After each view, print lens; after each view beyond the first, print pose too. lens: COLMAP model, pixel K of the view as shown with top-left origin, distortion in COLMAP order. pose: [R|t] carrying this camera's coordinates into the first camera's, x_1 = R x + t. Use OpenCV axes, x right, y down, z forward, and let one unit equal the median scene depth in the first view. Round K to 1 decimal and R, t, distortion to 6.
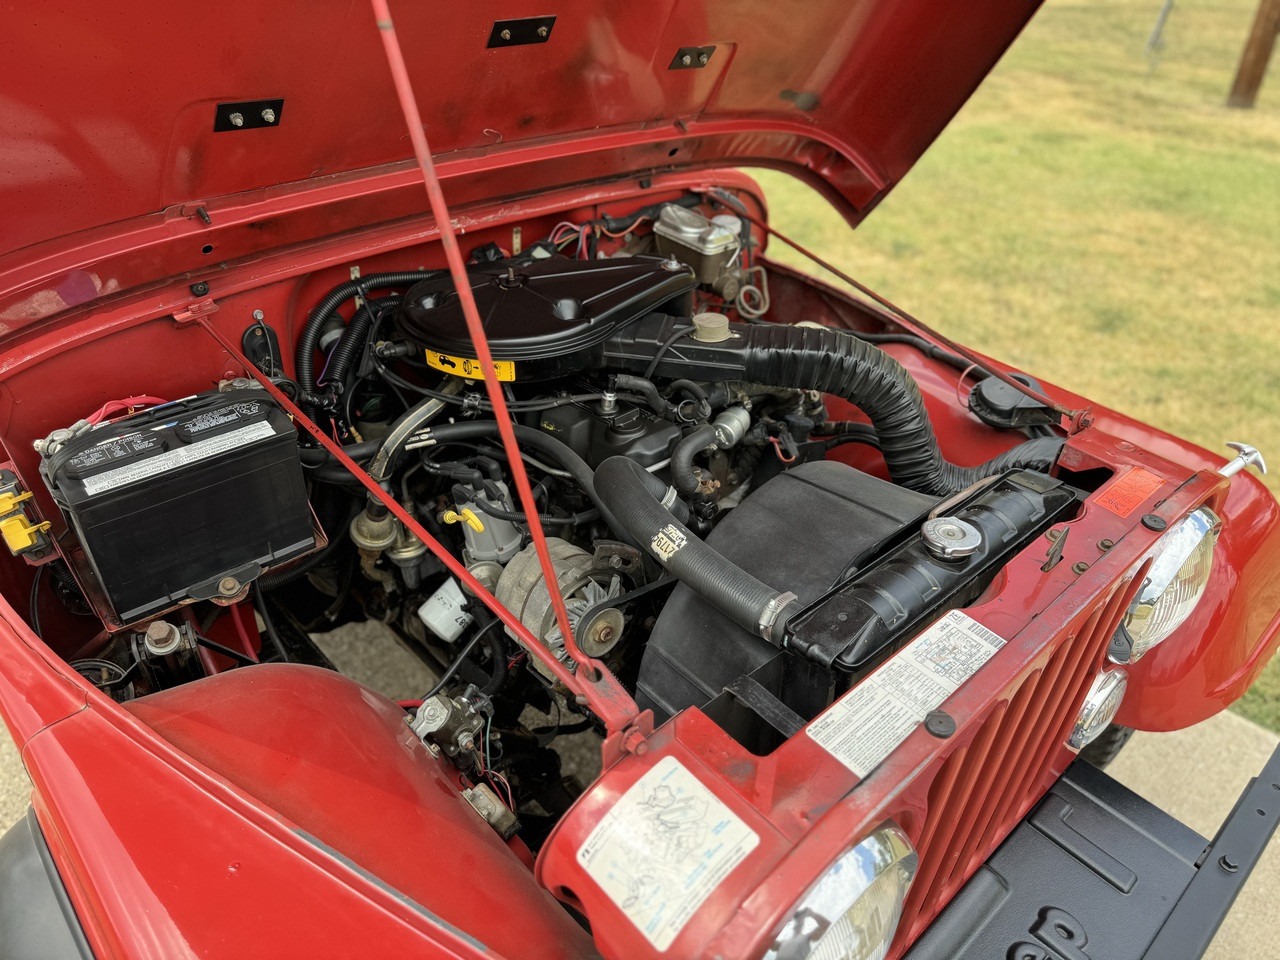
lens RADIAL K [[932.5, 0, 639.6], [0, 932.5, 480.4], [0, 0, 1]] dist [-0.013891, -0.011932]
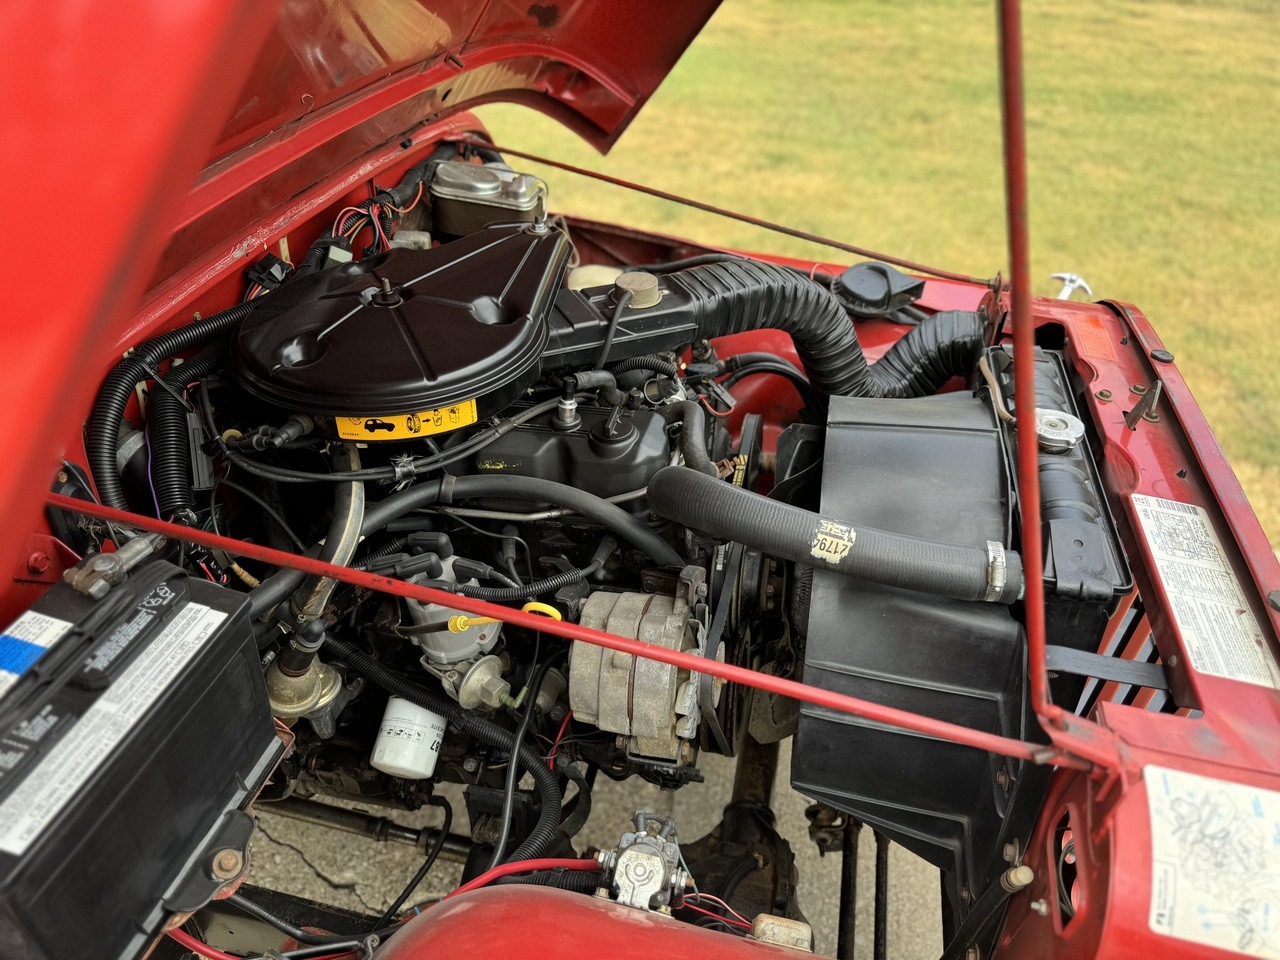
lens RADIAL K [[932.5, 0, 639.5], [0, 932.5, 481.6], [0, 0, 1]] dist [-0.013891, -0.011932]
pose [[0.818432, -0.339634, 0.463484, -0.367551], [0.310137, 0.940137, 0.141269, -0.119132], [-0.483719, 0.028124, 0.874772, 0.267913]]
